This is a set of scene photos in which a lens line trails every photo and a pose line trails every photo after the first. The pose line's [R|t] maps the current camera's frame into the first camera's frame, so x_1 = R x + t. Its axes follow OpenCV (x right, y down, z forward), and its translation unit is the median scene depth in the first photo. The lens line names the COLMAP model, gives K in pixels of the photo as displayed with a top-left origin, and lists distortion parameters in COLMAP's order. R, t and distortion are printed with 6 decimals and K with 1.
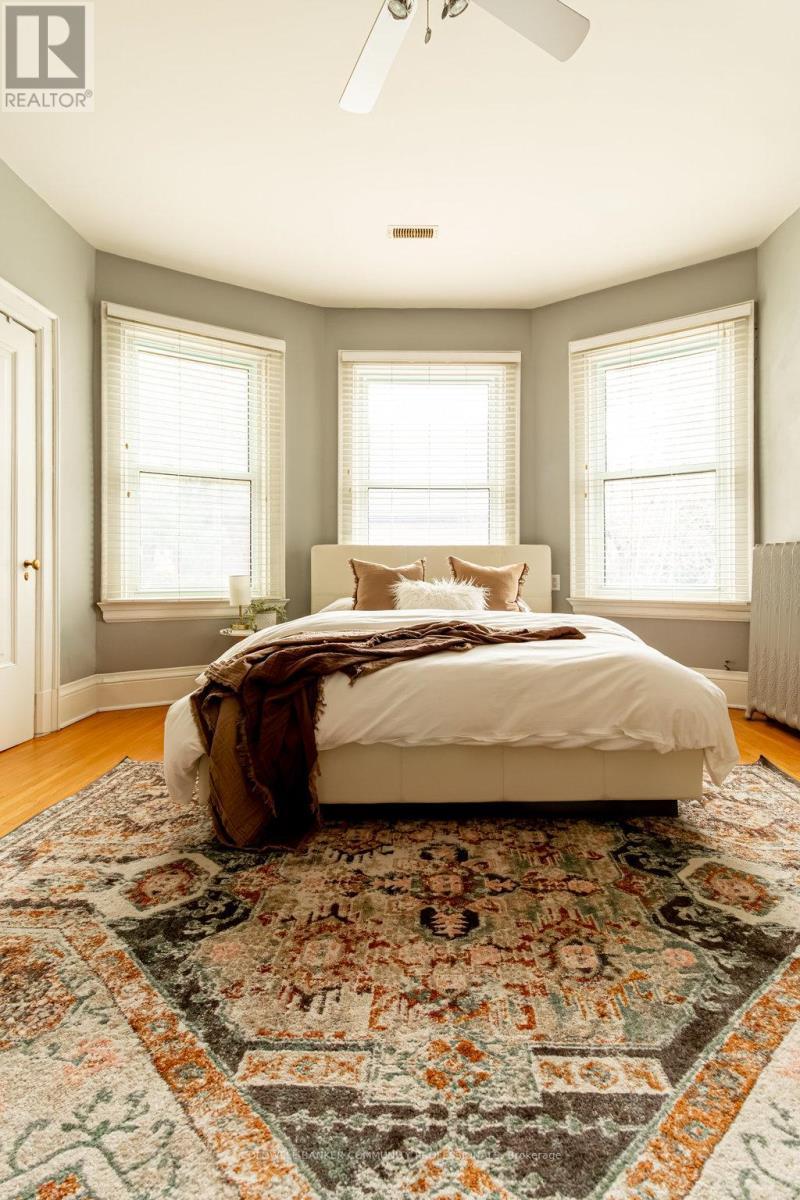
lens RADIAL K [[547.3, 0, 401.5], [0, 547.3, 563.3], [0, 0, 1]] dist [0.001661, 0.000177]
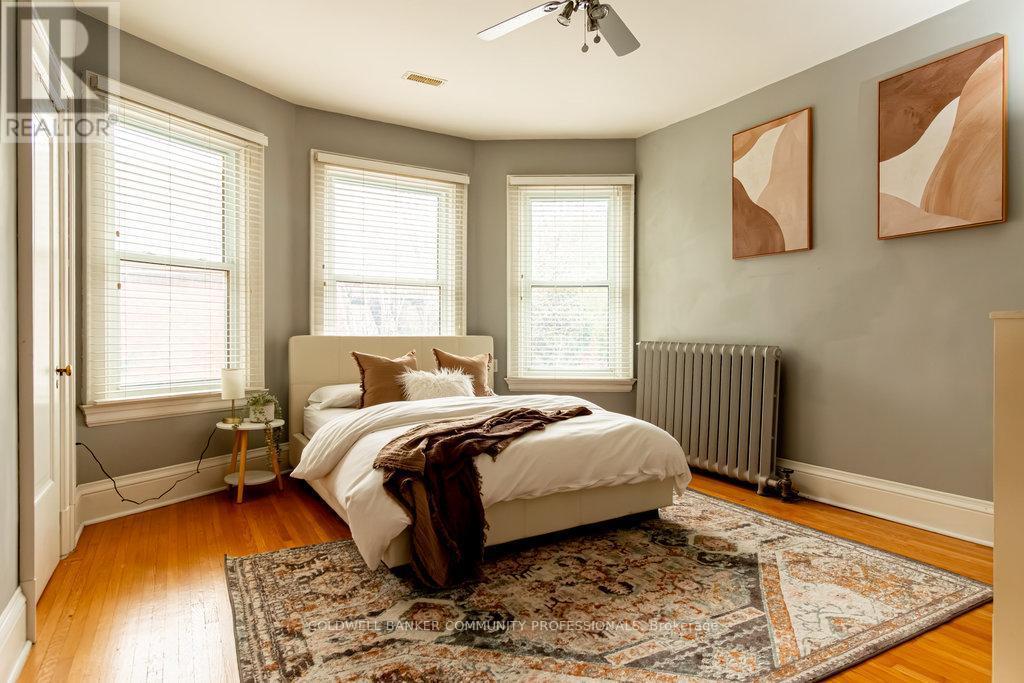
lens RADIAL K [[525.5, 0, 517.0], [0, 525.5, 337.9], [0, 0, 1]] dist [-0.000294, -0.000411]
pose [[0.876429, 0.003752, 0.481517, -0.579666], [-0.007380, 0.999957, 0.005640, -0.083438], [-0.481475, -0.008497, 0.876419, -0.170700]]
